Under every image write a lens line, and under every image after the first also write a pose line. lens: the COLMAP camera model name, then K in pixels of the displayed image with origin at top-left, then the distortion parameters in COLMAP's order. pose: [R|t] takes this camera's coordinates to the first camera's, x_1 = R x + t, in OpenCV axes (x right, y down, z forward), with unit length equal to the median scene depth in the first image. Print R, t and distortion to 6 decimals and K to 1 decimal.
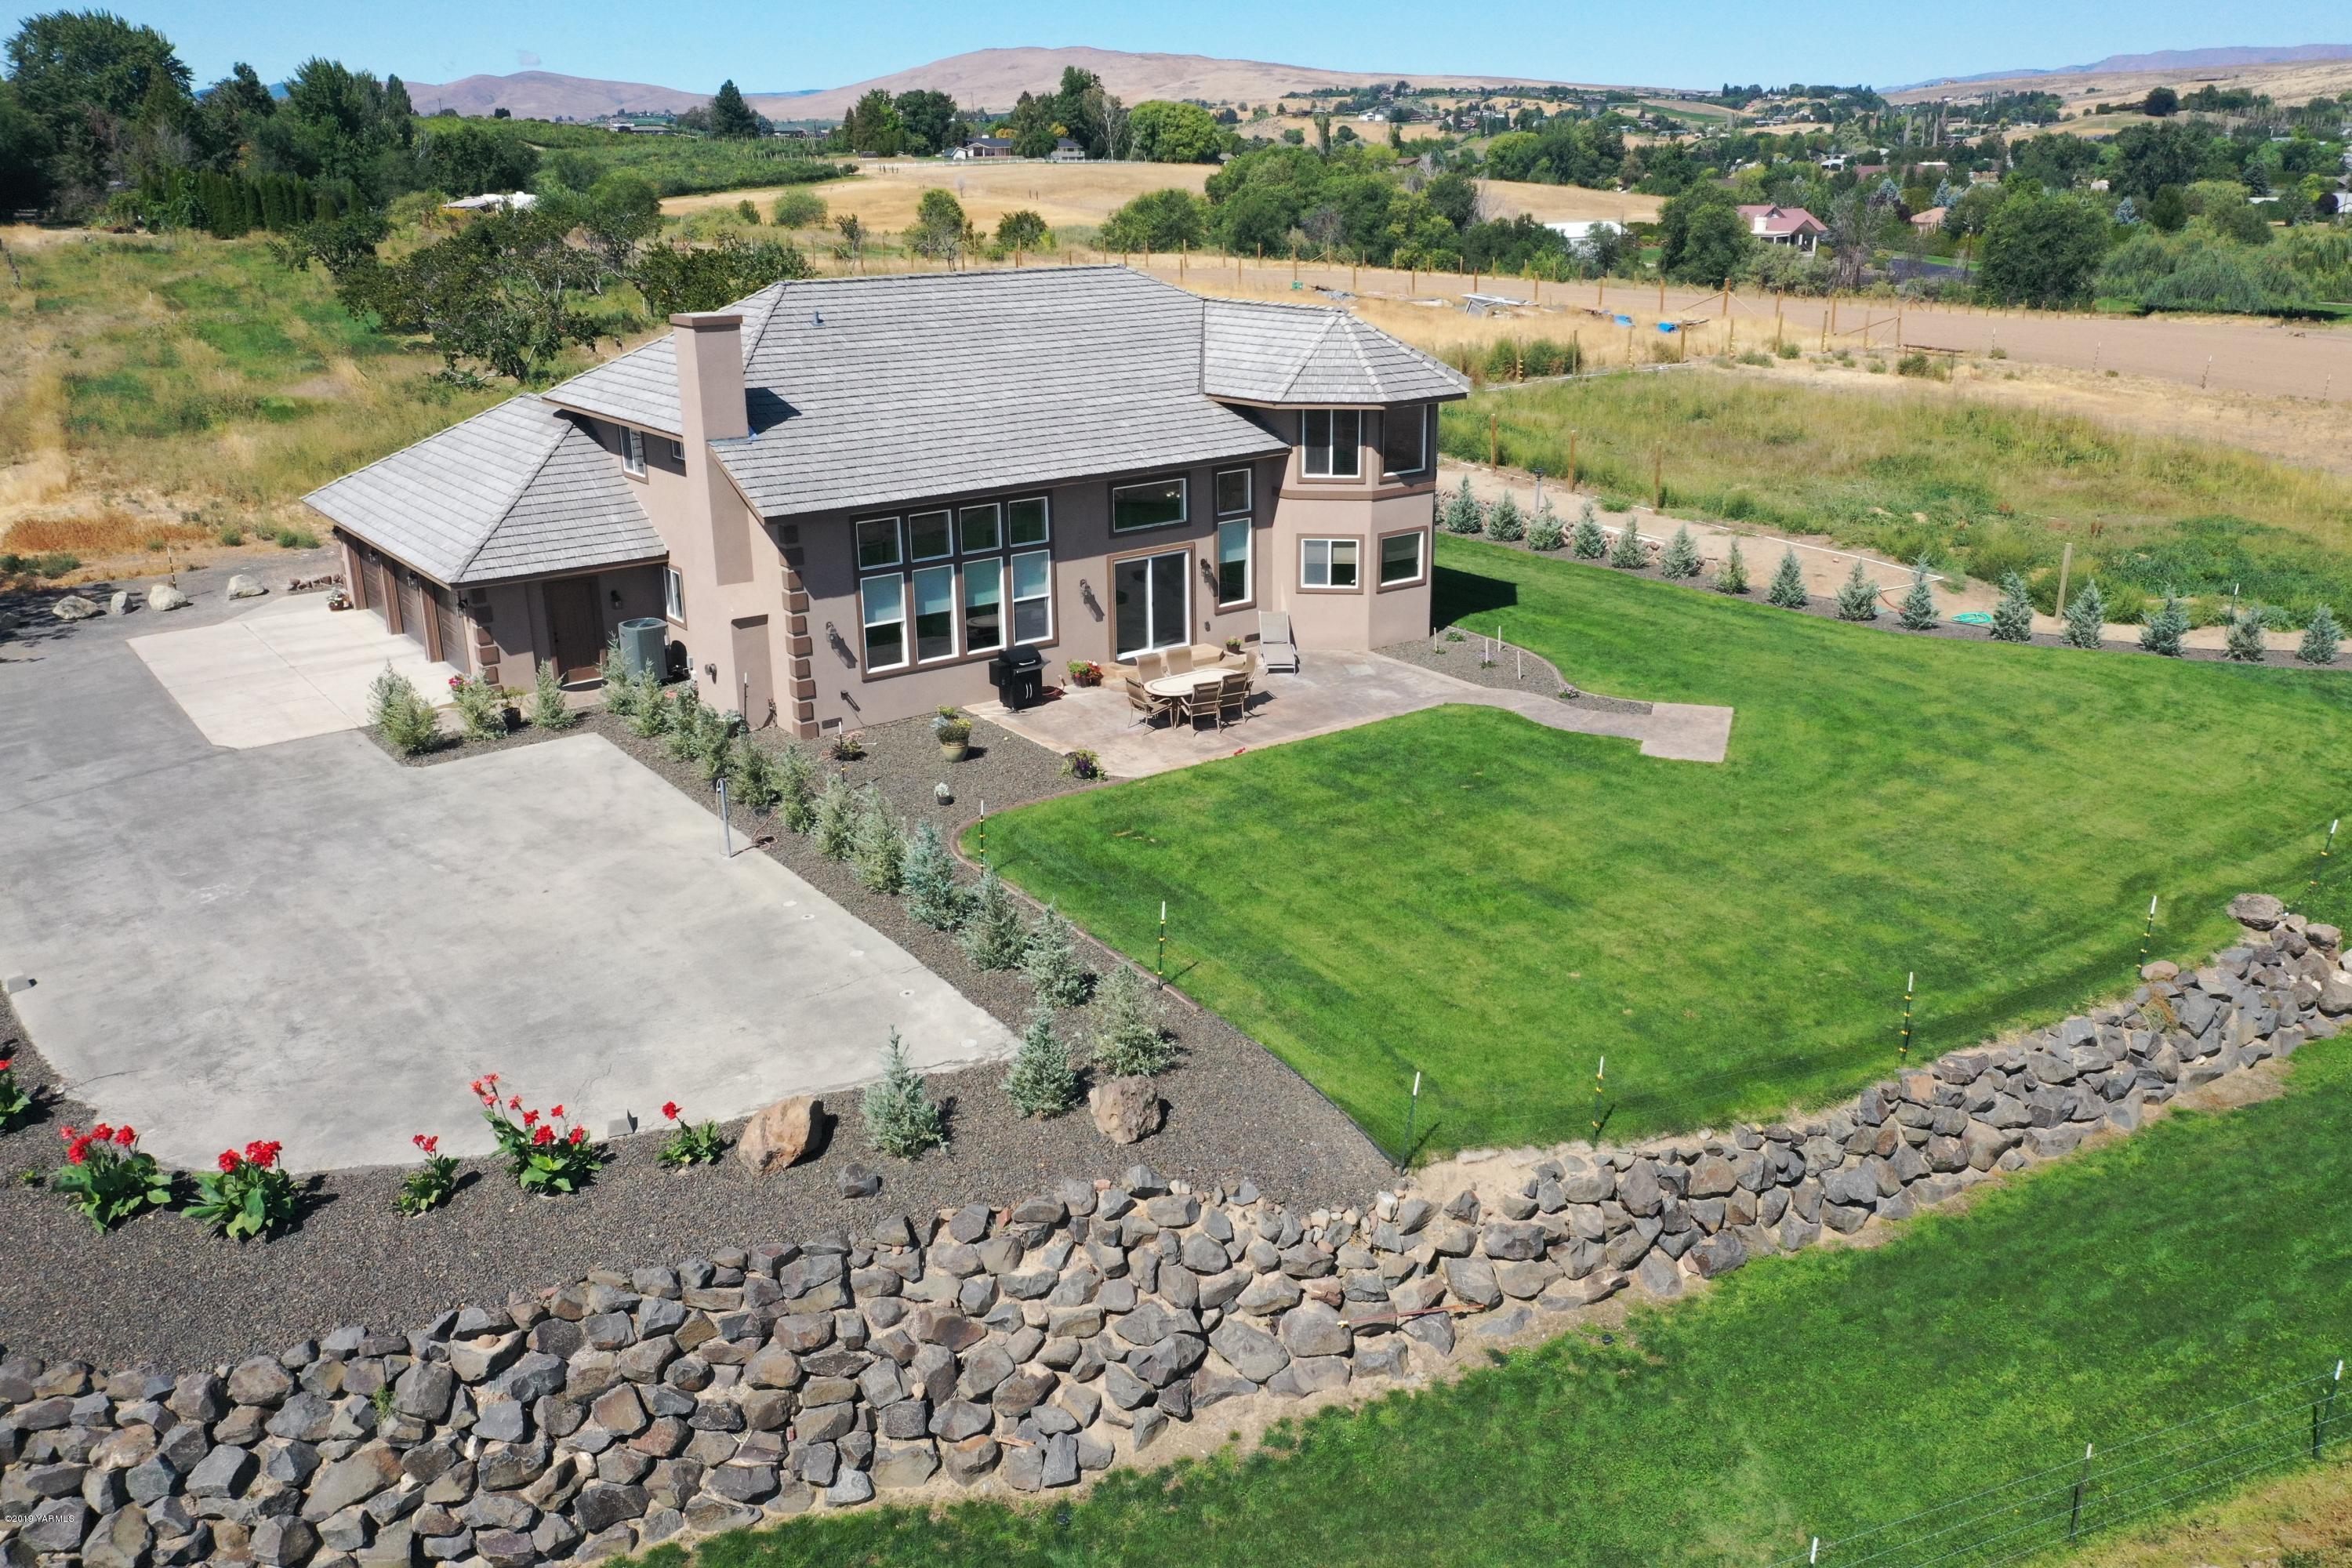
lens RADIAL K [[1838.7, 0, 1174.8], [0, 1838.7, 775.1], [0, 0, 1]] dist [-0.005558, 0.004273]
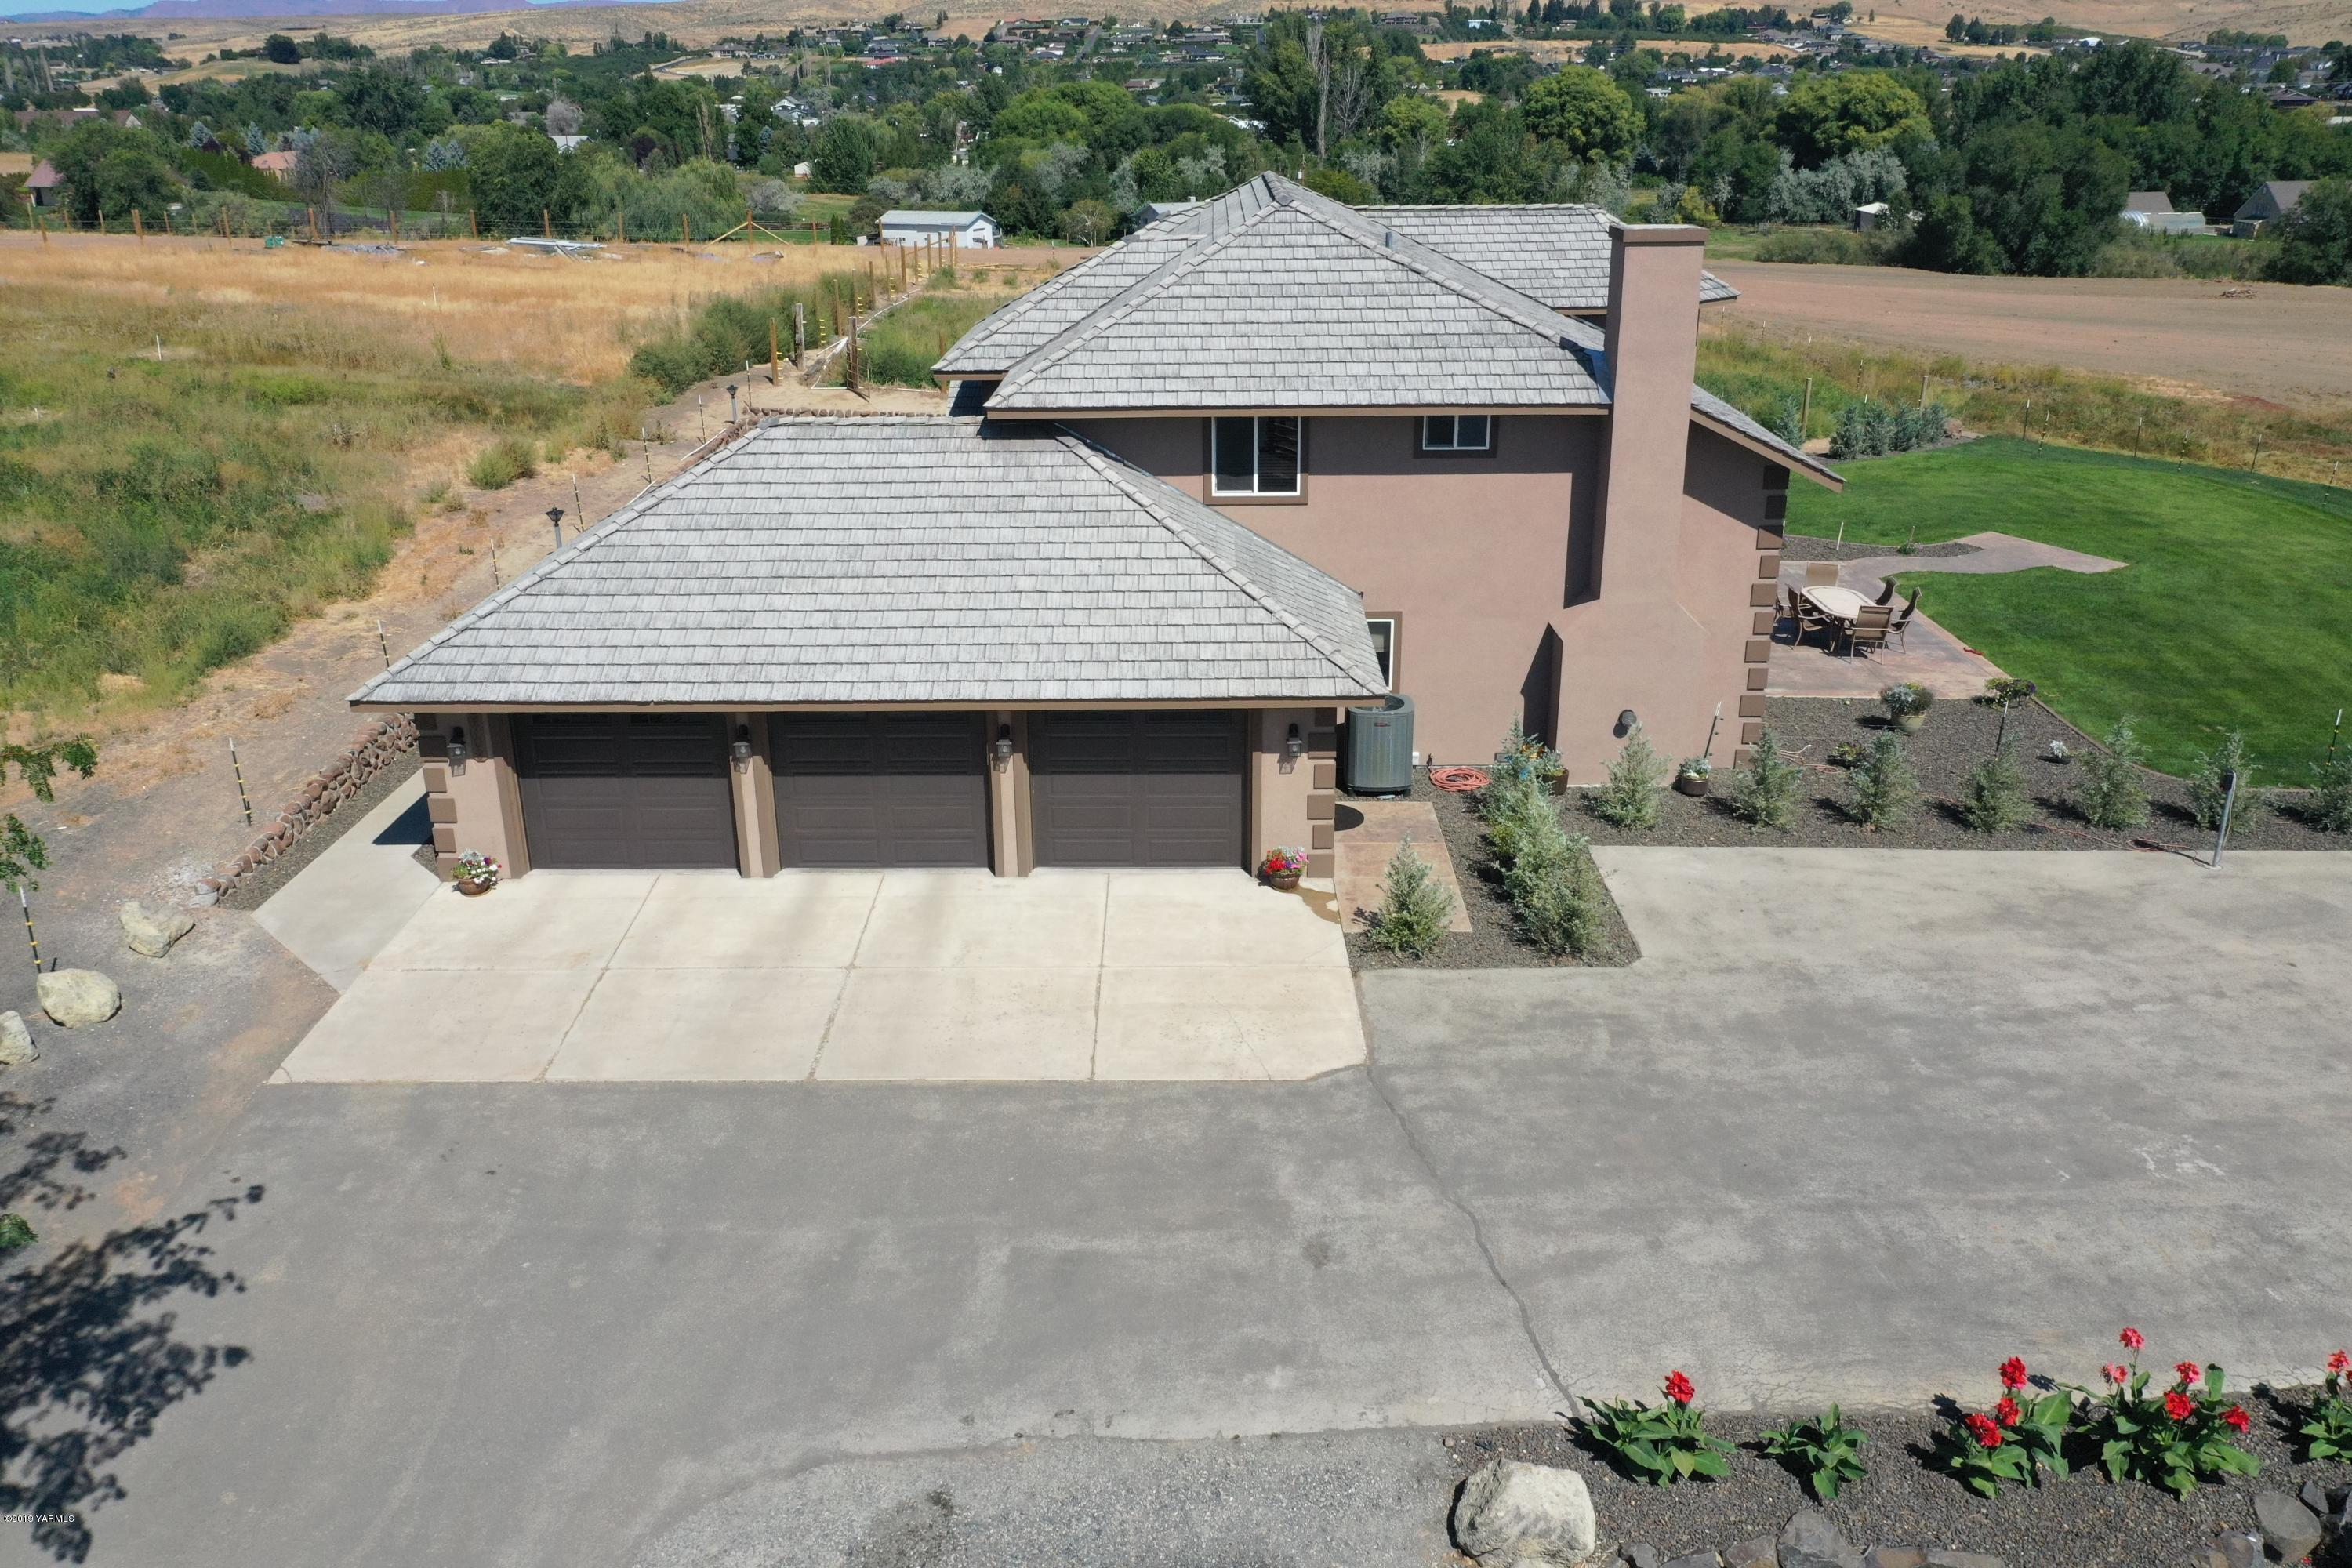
lens RADIAL K [[1838.7, 0, 1188.5], [0, 1838.7, 788.8], [0, 0, 1]] dist [-0.005558, 0.004273]
pose [[0.604856, -0.275112, 0.747304, -0.823343], [0.251744, 0.956361, 0.148316, -0.164951], [-0.755496, 0.098420, 0.647718, 0.600594]]
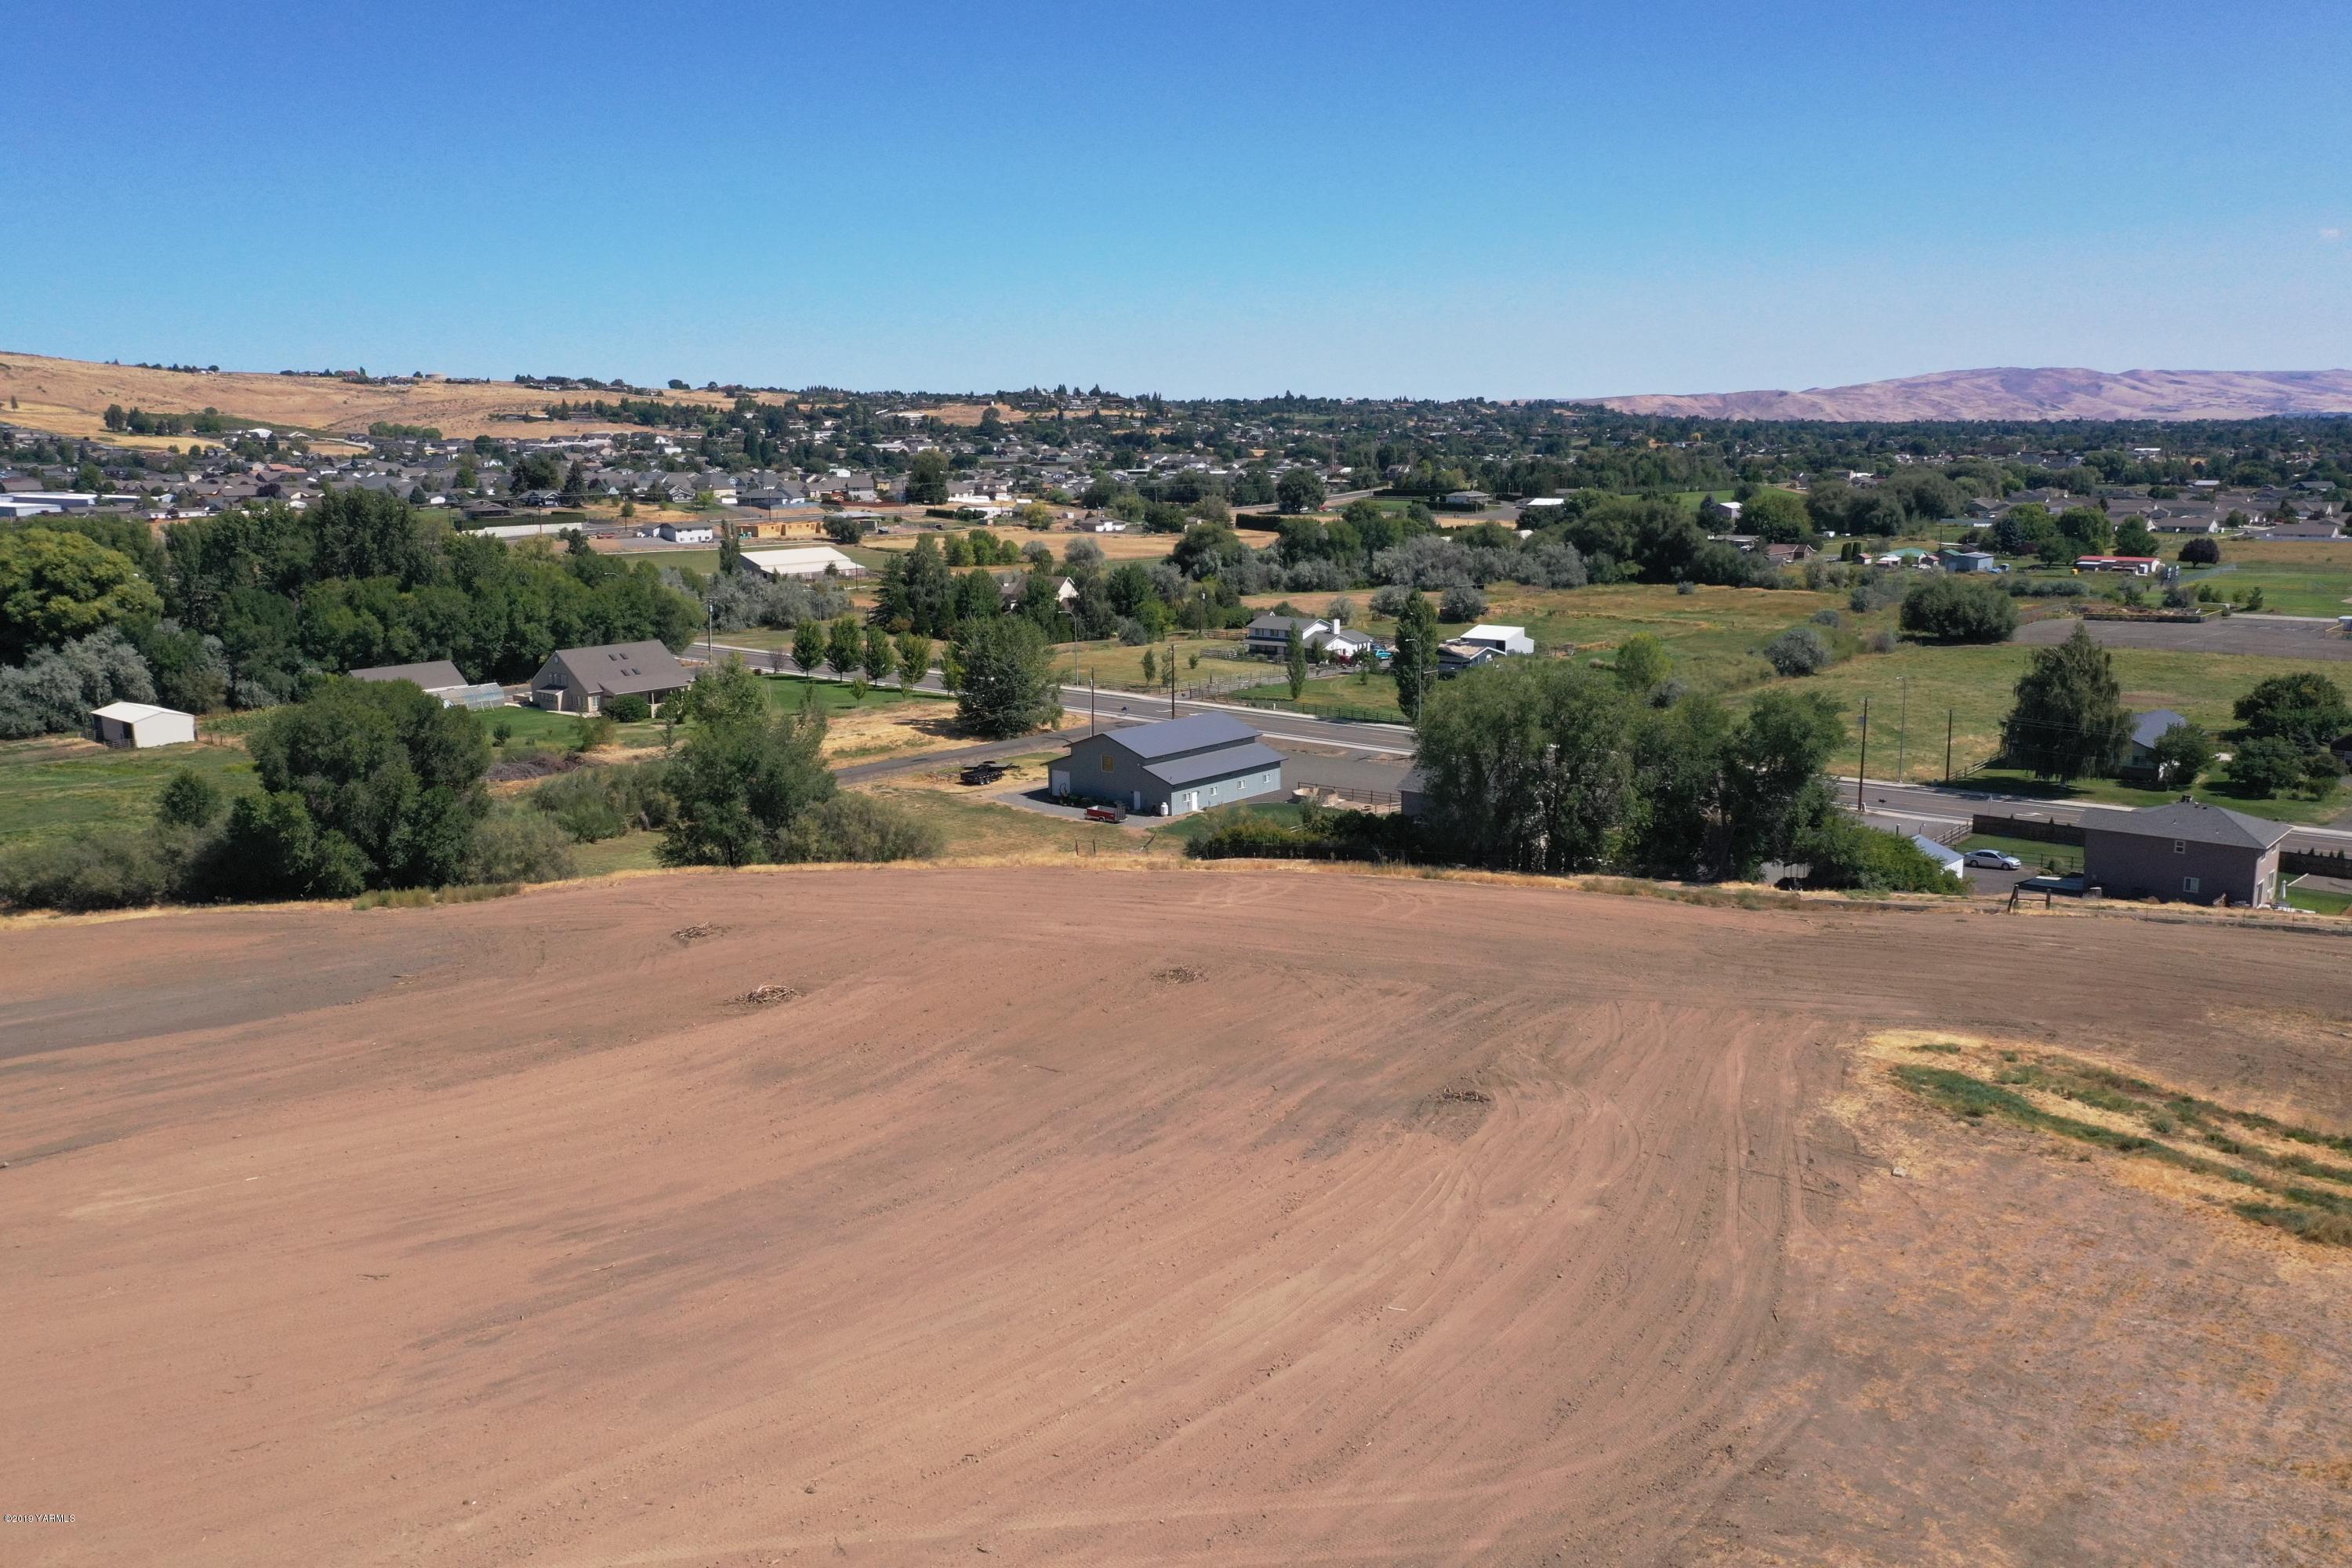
lens RADIAL K [[1838.7, 0, 1166.8], [0, 1838.7, 782.8], [0, 0, 1]] dist [-0.005558, 0.004273]
pose [[-0.232077, -0.159334, 0.959559, 0.614570], [0.319478, 0.919279, 0.229913, -0.719032], [-0.918735, 0.359916, -0.162440, 1.041168]]
